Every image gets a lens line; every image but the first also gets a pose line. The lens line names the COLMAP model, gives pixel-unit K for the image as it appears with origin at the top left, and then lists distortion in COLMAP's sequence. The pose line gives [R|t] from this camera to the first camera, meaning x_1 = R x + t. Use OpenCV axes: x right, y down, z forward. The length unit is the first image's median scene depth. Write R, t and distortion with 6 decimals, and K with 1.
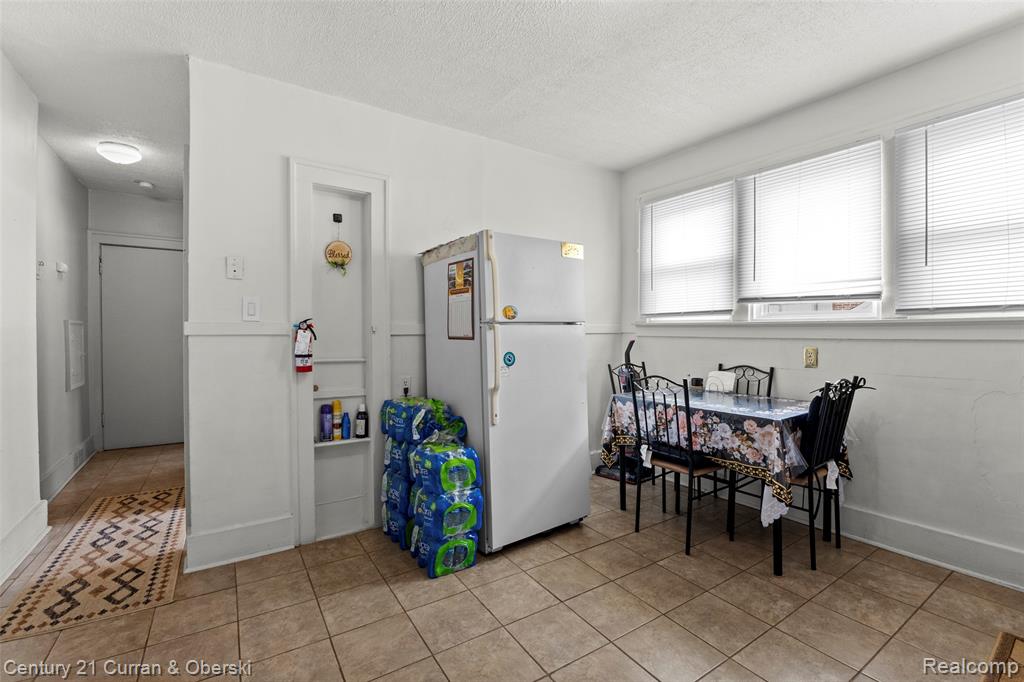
lens RADIAL K [[458.1, 0, 514.2], [0, 458.1, 332.5], [0, 0, 1]] dist [-0.014638, 0.000142]
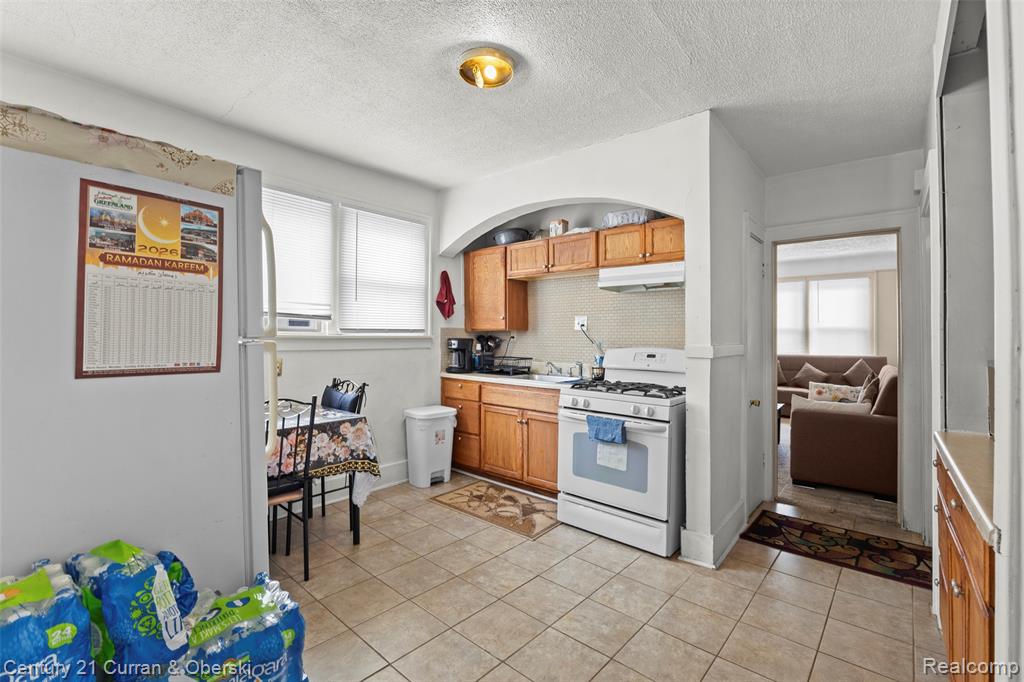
lens RADIAL K [[458.1, 0, 514.2], [0, 458.1, 332.5], [0, 0, 1]] dist [-0.014638, 0.000142]
pose [[-0.263551, 0.012024, 0.964571, -0.679143], [0.002972, 0.999928, -0.011653, -0.020344], [-0.964641, -0.000204, -0.263567, 0.853048]]
